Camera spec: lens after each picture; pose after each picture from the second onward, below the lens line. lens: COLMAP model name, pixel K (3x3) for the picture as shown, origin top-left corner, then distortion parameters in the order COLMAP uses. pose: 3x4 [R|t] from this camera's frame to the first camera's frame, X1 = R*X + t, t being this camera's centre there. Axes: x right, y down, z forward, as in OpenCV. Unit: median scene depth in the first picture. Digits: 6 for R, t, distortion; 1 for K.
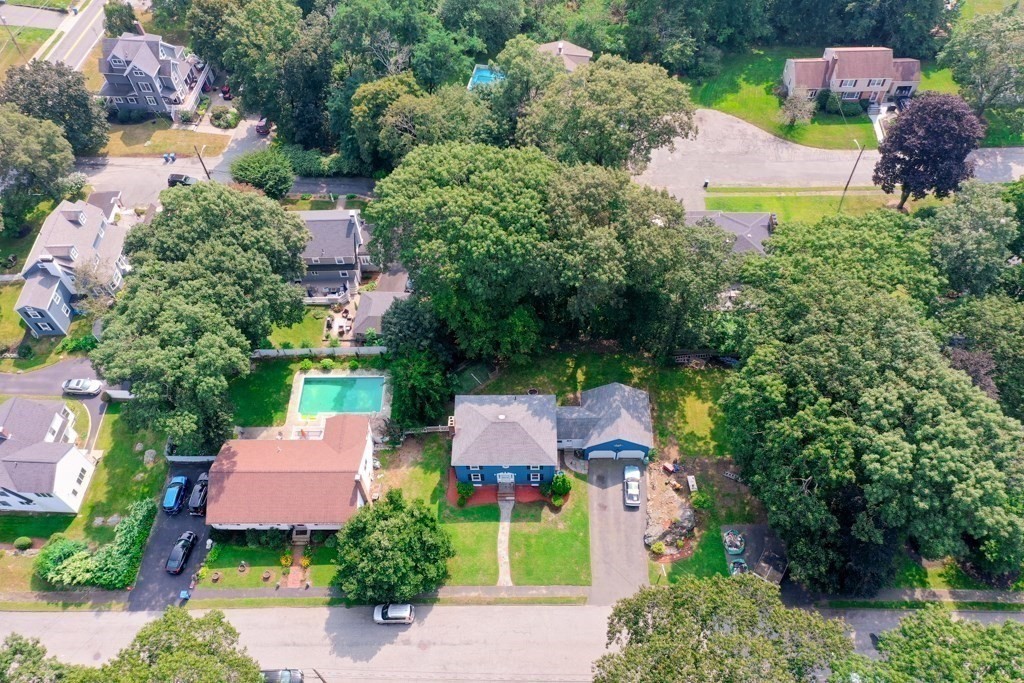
lens RADIAL K [[798.8, 0, 511.9], [0, 798.8, 342.1], [0, 0, 1]] dist [0.009149, 0.009415]
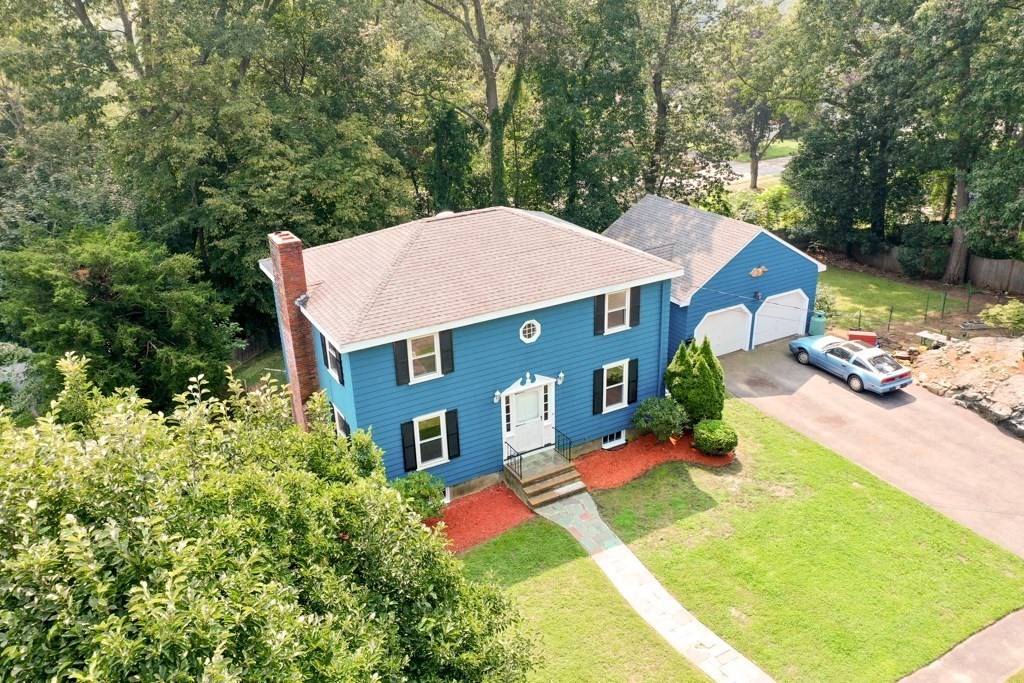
lens RADIAL K [[806.4, 0, 511.8], [0, 806.4, 341.1], [0, 0, 1]] dist [0.082296, 0.002178]
pose [[0.871701, -0.208432, 0.443501, -0.131620], [0.412507, 0.800655, -0.434499, 0.263859], [-0.264528, 0.561700, 0.783912, 0.745712]]
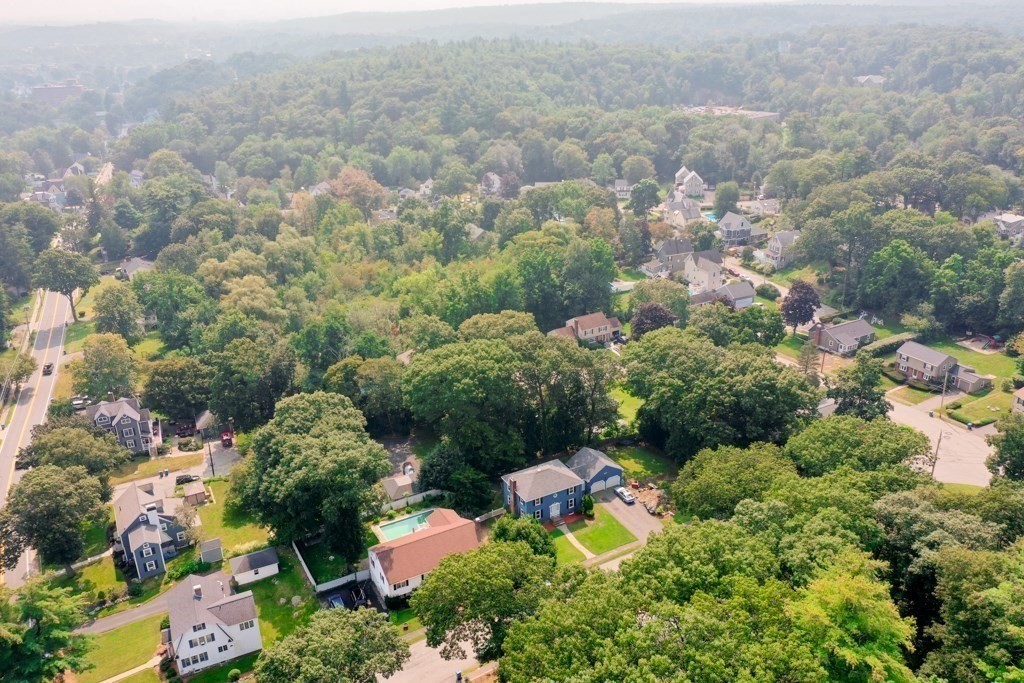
lens RADIAL K [[798.8, 0, 511.9], [0, 798.8, 342.1], [0, 0, 1]] dist [0.009149, 0.009415]
pose [[0.875126, -0.184502, 0.447340, -0.684854], [0.398899, 0.798380, -0.451075, 0.555921], [-0.273923, 0.573191, 0.772281, -0.326344]]
